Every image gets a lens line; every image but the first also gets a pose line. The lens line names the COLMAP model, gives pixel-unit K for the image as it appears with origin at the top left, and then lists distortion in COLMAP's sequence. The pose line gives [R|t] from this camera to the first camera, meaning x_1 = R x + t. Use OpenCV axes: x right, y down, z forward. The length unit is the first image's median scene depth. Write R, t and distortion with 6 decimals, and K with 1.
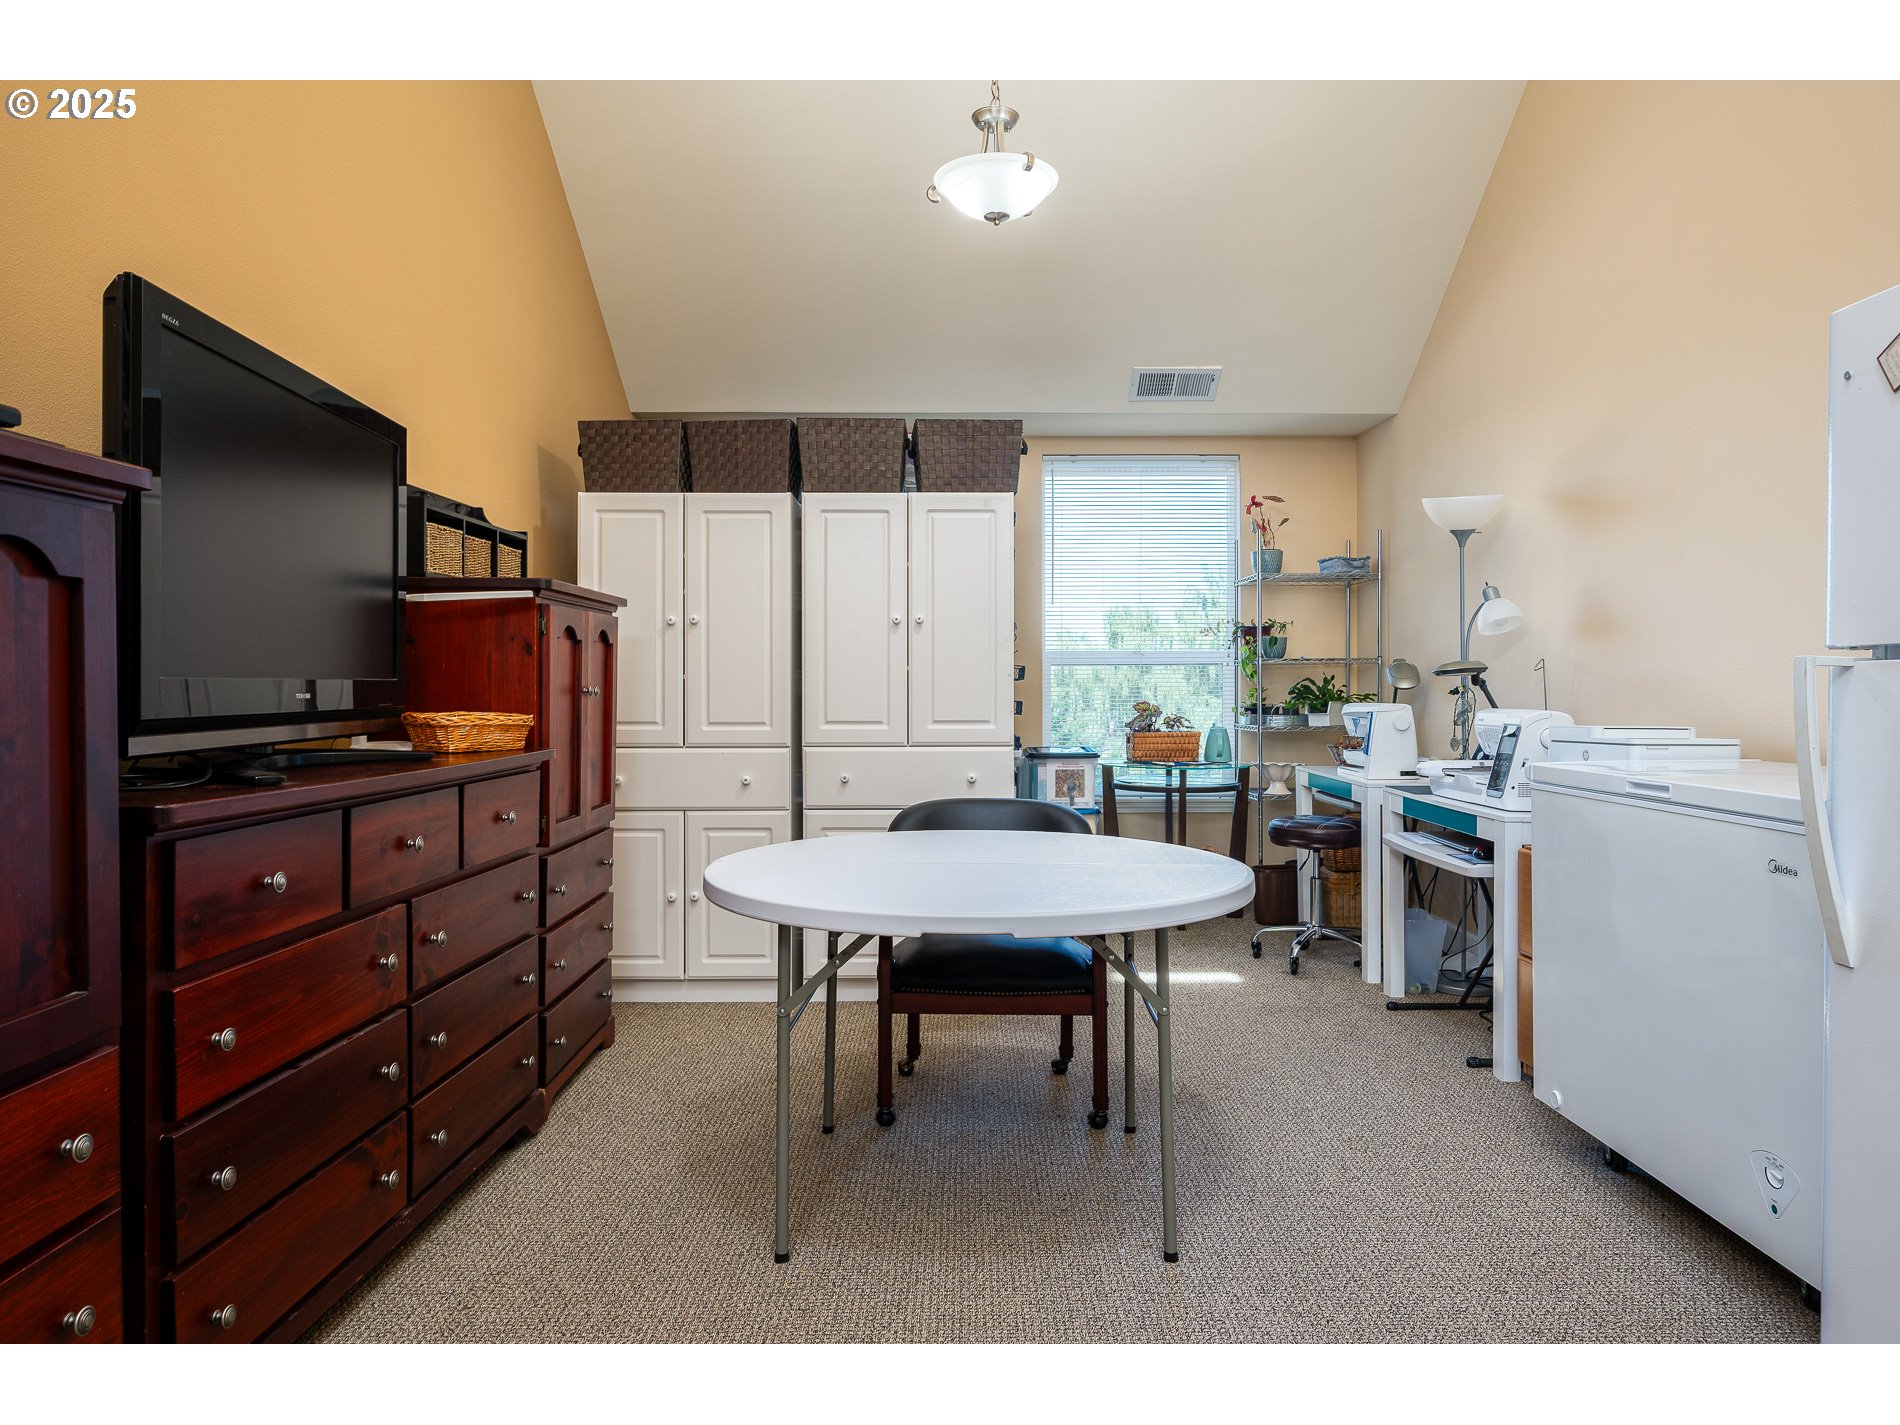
lens RADIAL K [[1271.0, 0, 951.8], [0, 1271.0, 689.3], [0, 0, 1]] dist [0.002293, 0.000760]
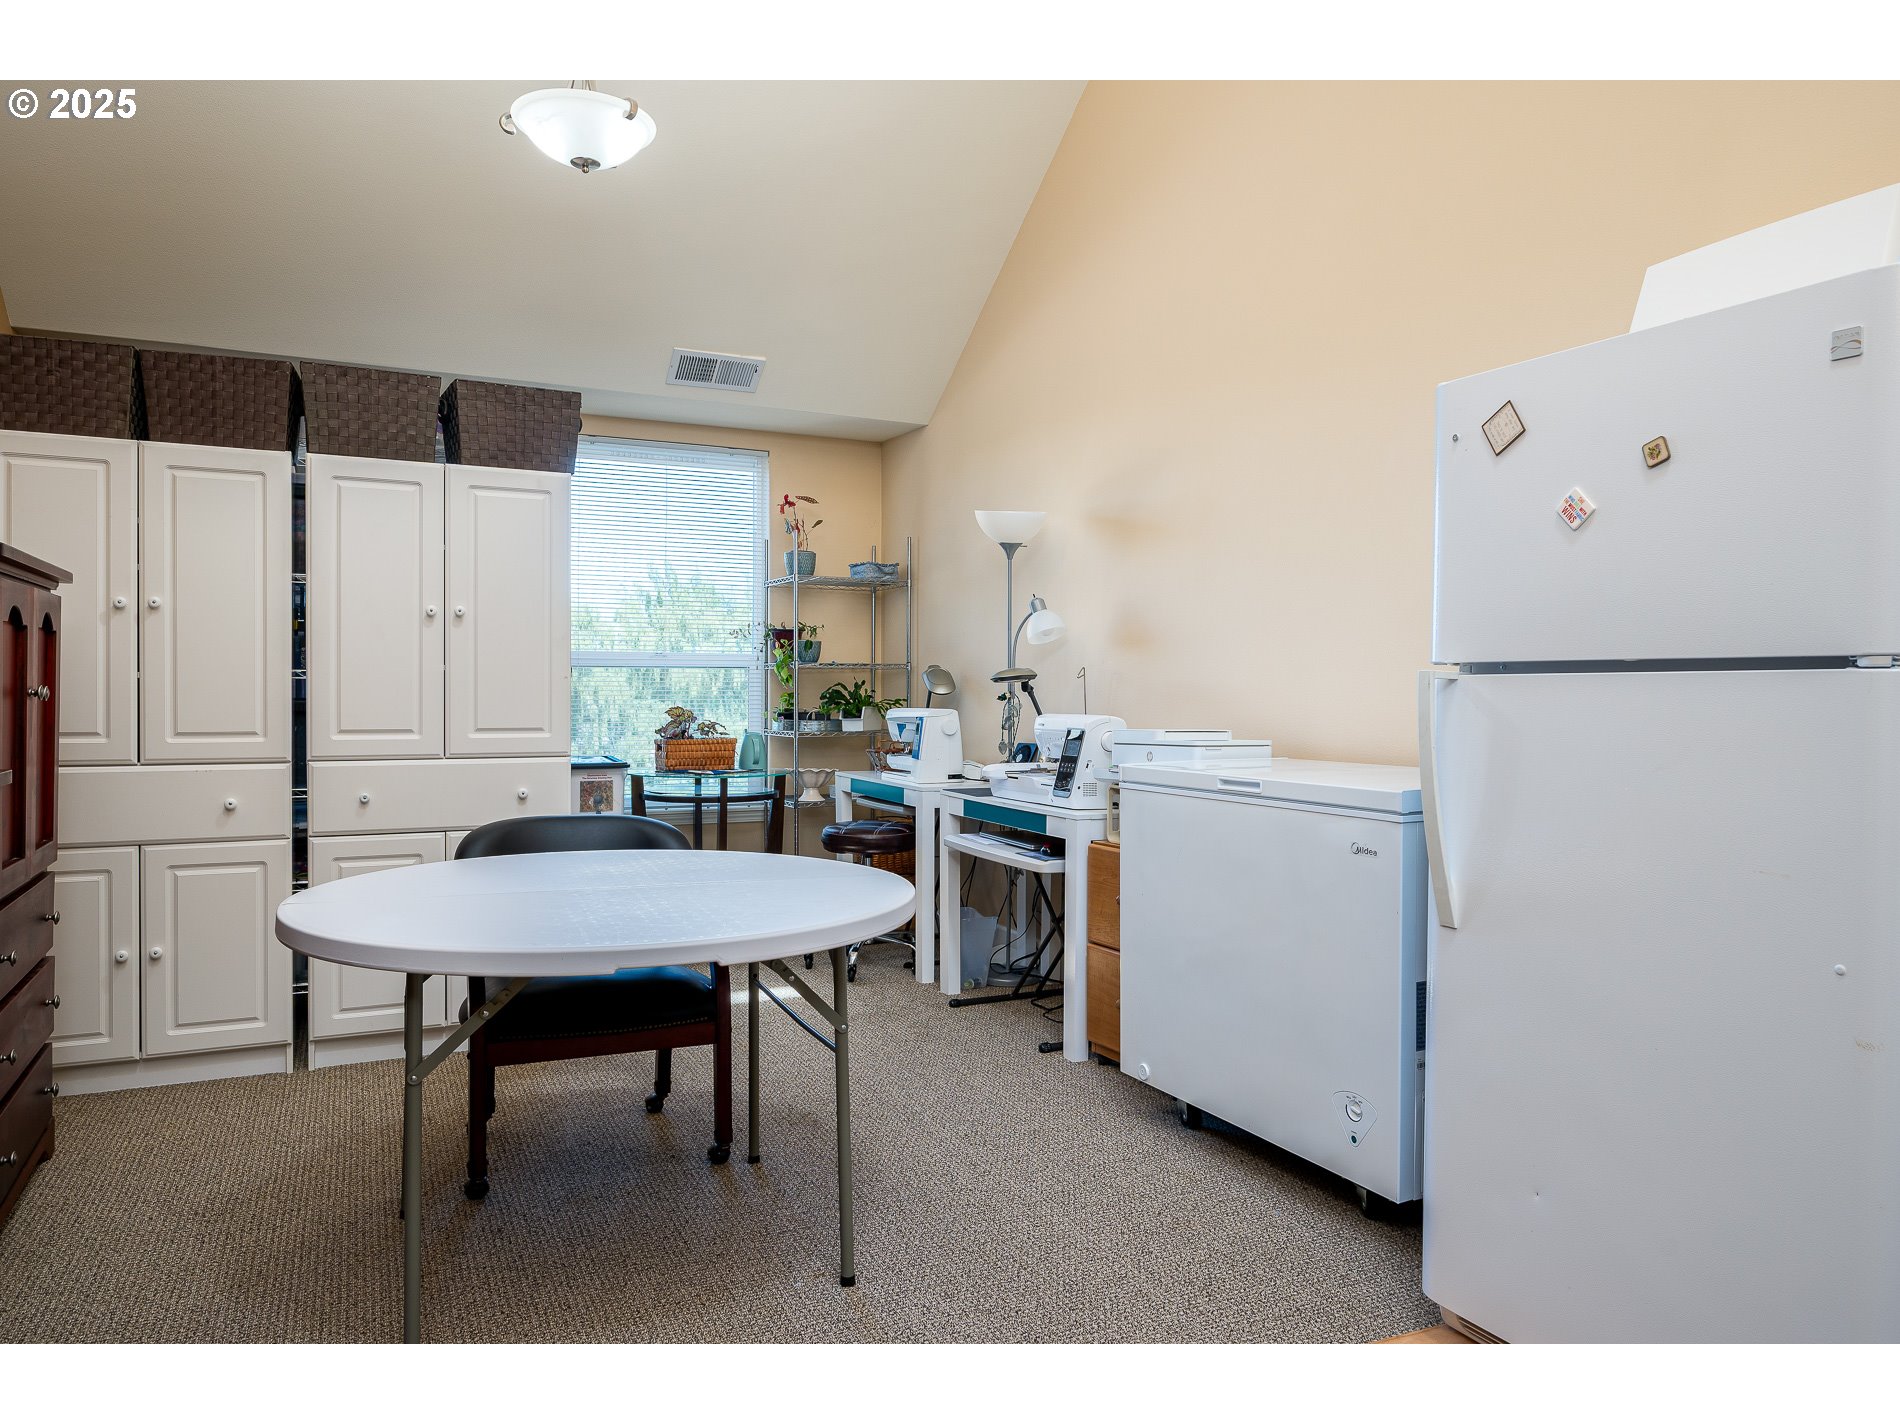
lens RADIAL K [[1332.8, 0, 951.8], [0, 1332.8, 706.1], [0, 0, 1]] dist [0.000710, 0.001486]
pose [[0.893697, 0.000776, 0.448670, -0.132346], [-0.005358, 0.999946, 0.008942, -0.000599], [-0.448638, -0.010396, 0.893653, 0.038394]]
